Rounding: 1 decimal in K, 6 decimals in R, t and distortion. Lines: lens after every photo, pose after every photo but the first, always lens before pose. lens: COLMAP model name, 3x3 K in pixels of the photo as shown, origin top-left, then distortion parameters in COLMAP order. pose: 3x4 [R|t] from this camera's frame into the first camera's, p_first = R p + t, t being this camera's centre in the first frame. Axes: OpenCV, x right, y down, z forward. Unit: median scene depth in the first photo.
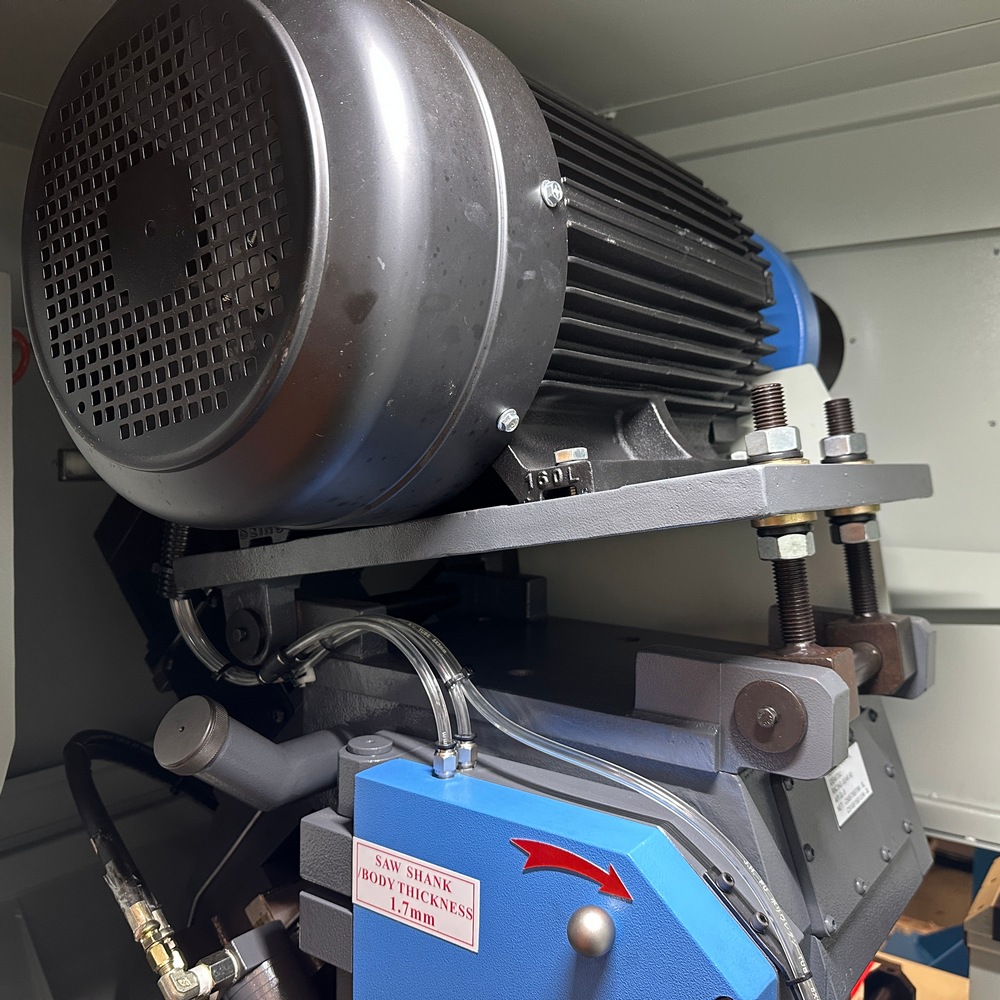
lens RADIAL K [[958.3, 0, 499.2], [0, 958.3, 501.7], [0, 0, 1]] dist [0.017720, 0.000000]
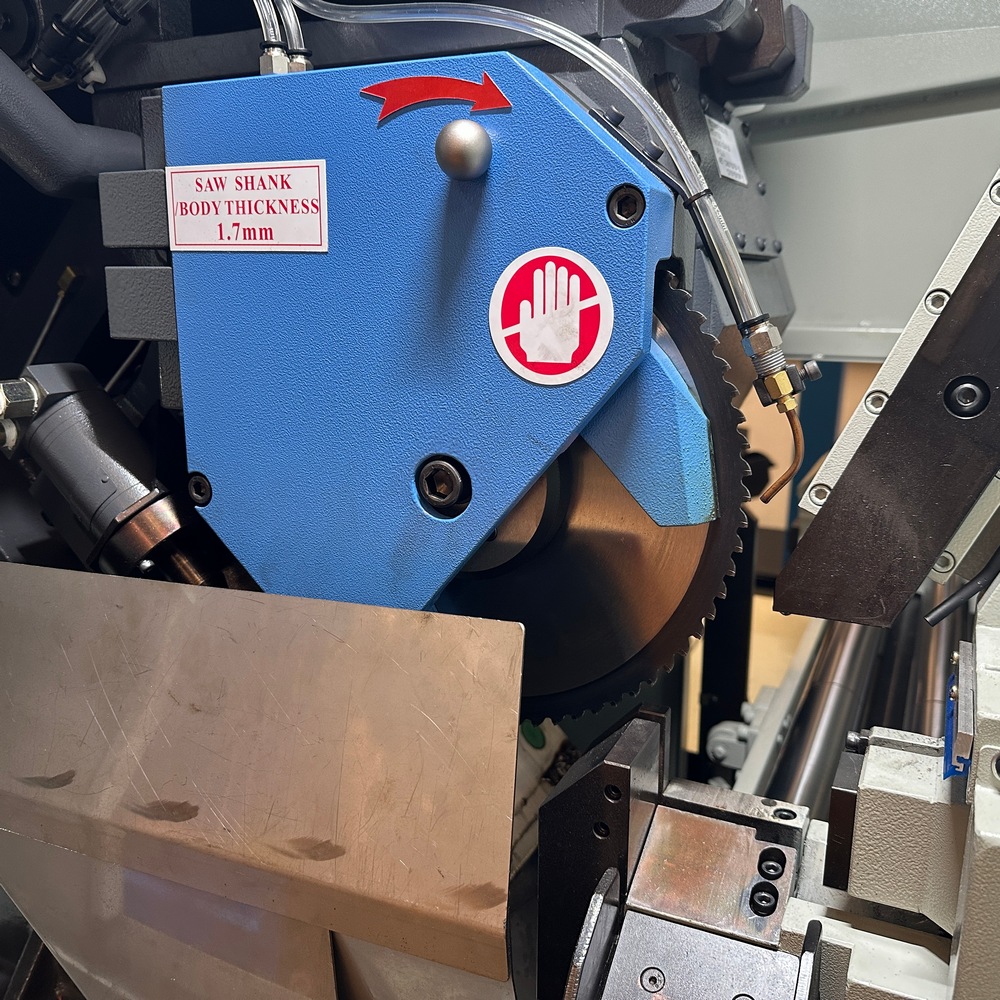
lens RADIAL K [[958.3, 0, 502.8], [0, 958.3, 498.8], [0, 0, 1]] dist [0.017720, 0.000000]
pose [[0.982773, -0.050767, 0.177708, -0.030363], [0.020282, 0.985352, 0.169323, 0.519221], [-0.183701, -0.162802, 0.969407, 0.111112]]
